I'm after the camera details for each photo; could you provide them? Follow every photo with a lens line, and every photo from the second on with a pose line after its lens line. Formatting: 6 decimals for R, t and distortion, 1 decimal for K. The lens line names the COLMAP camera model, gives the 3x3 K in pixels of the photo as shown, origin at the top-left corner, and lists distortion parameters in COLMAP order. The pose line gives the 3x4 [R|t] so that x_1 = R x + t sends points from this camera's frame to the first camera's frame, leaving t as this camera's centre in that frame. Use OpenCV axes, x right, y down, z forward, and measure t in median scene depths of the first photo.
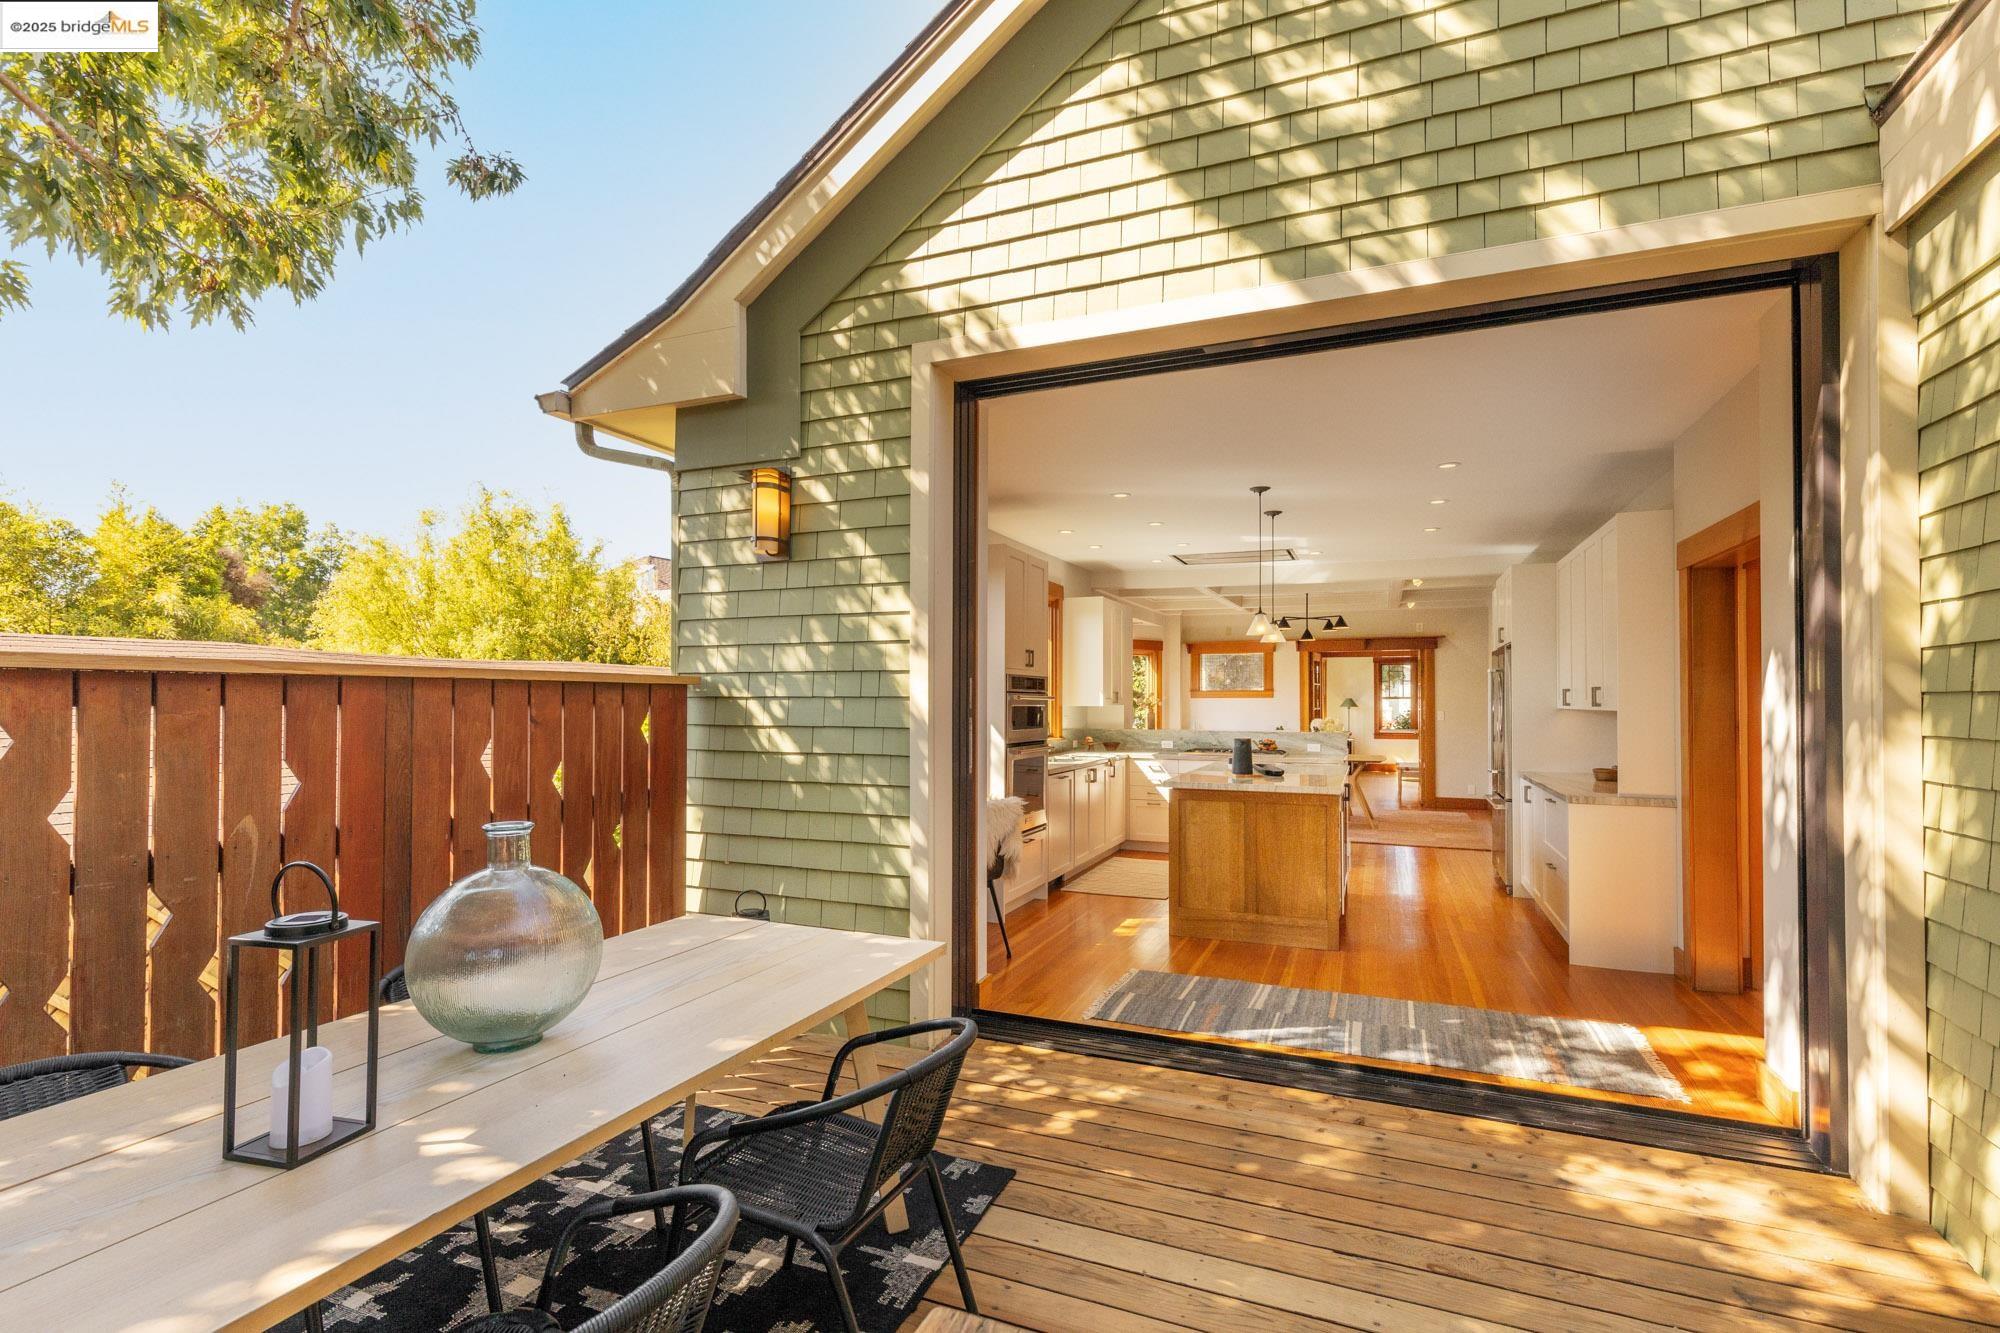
lens RADIAL K [[924.7, 0, 1009.1], [0, 924.7, 720.1], [0, 0, 1]] dist [0.001191, -0.000173]
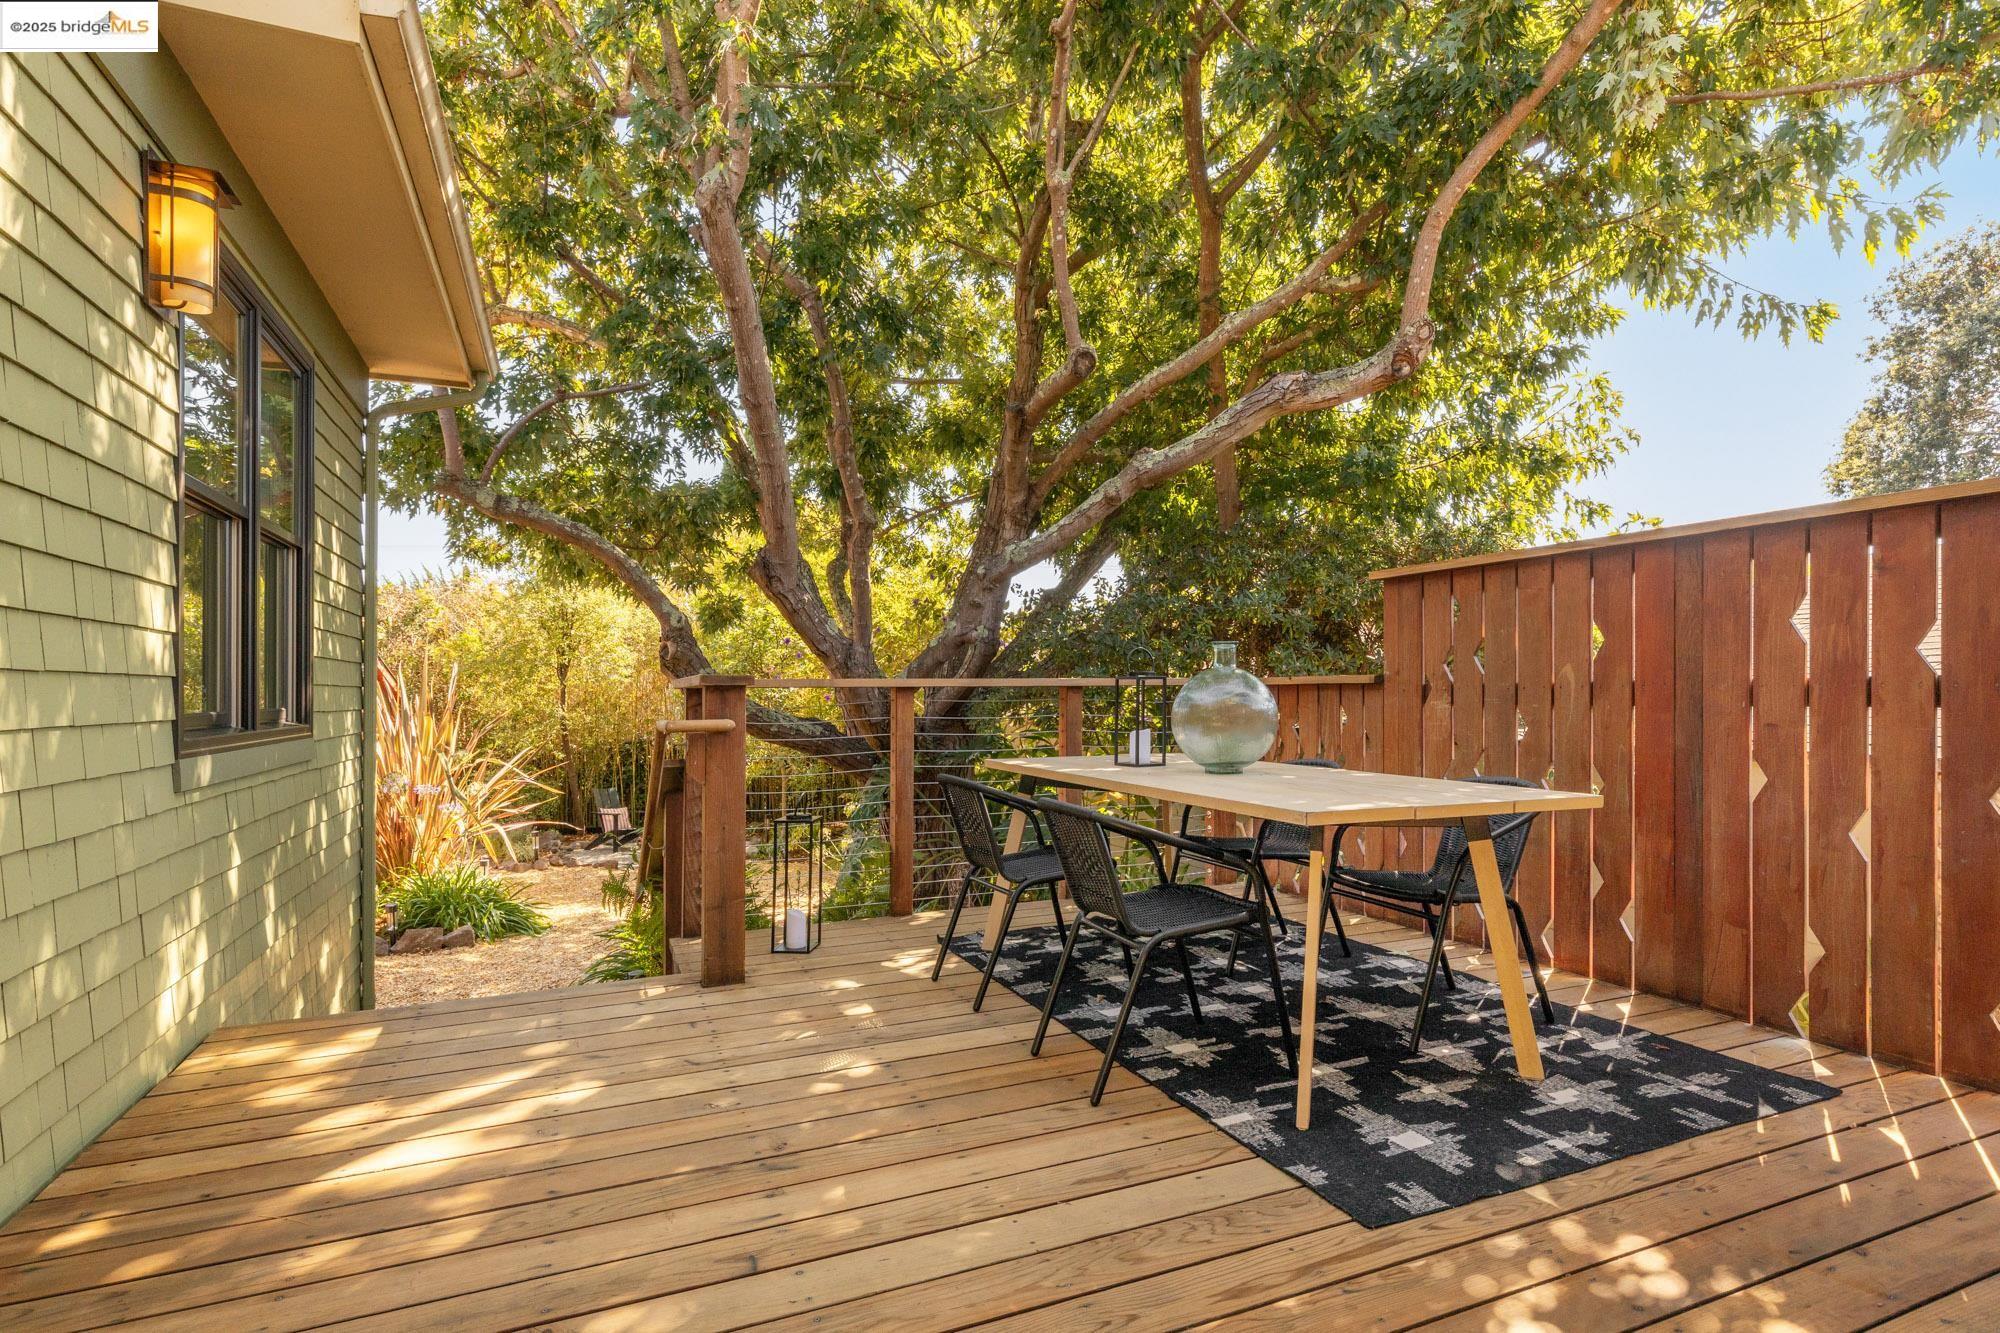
lens RADIAL K [[1001.2, 0, 1008.0], [0, 1001.2, 671.0], [0, 0, 1]] dist [0.002648, 0.000342]
pose [[-0.695868, -0.003864, -0.718159, 0.641136], [-0.005105, 0.999987, -0.000434, 0.102693], [0.718152, 0.003364, -0.695879, 1.232898]]
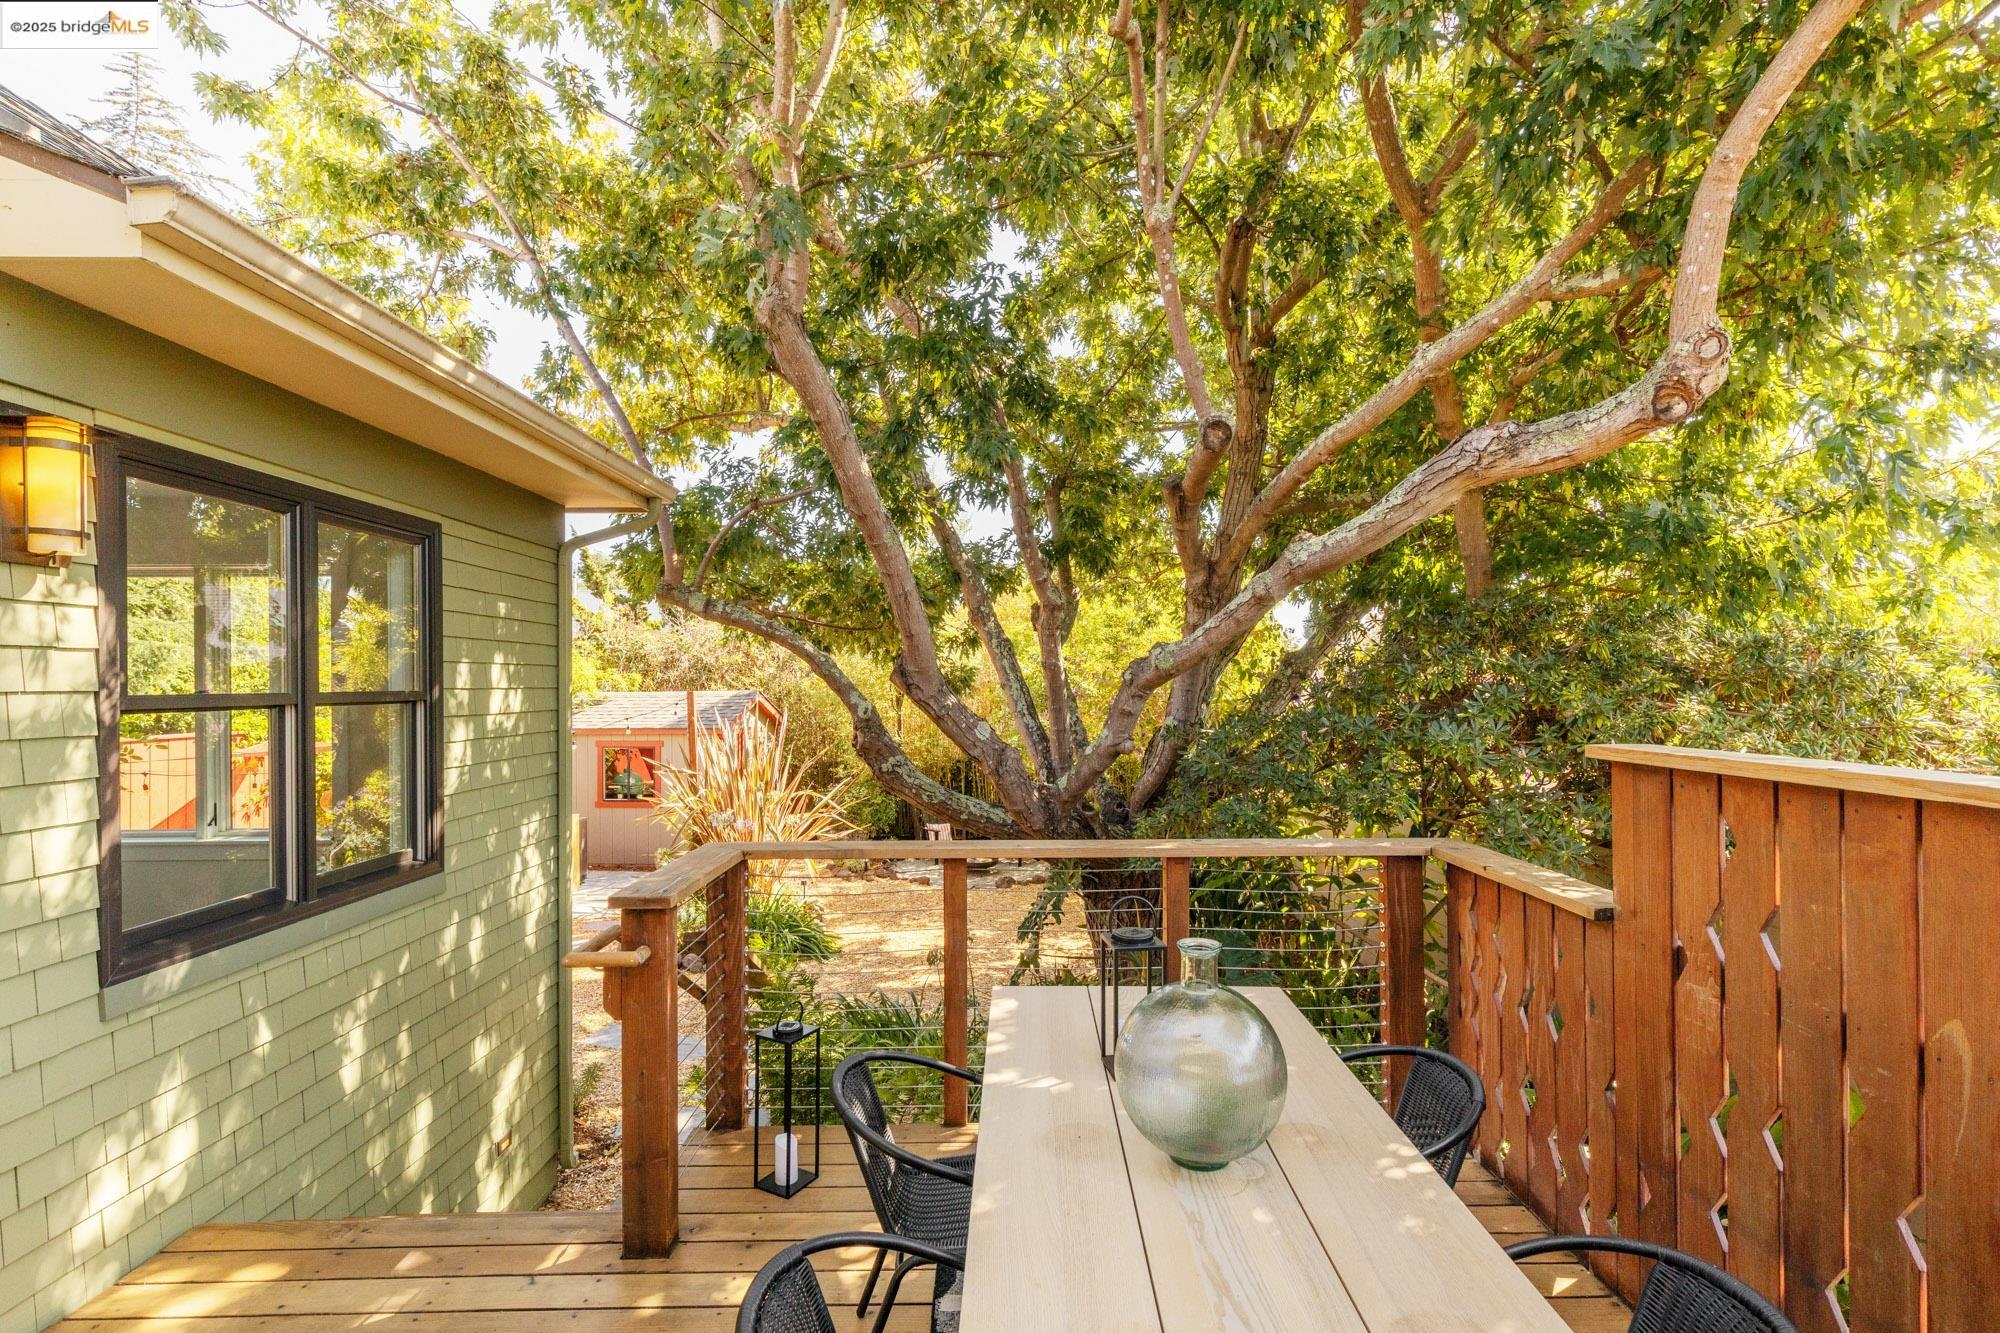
lens RADIAL K [[895.0, 0, 1011.7], [0, 895.0, 663.1], [0, 0, 1]] dist [0.001875, -0.000472]
pose [[-0.917598, 0.001528, -0.397507, 0.032058], [0.000414, 0.999996, 0.002889, -0.130228], [0.397509, 0.002486, -0.917595, 1.145045]]
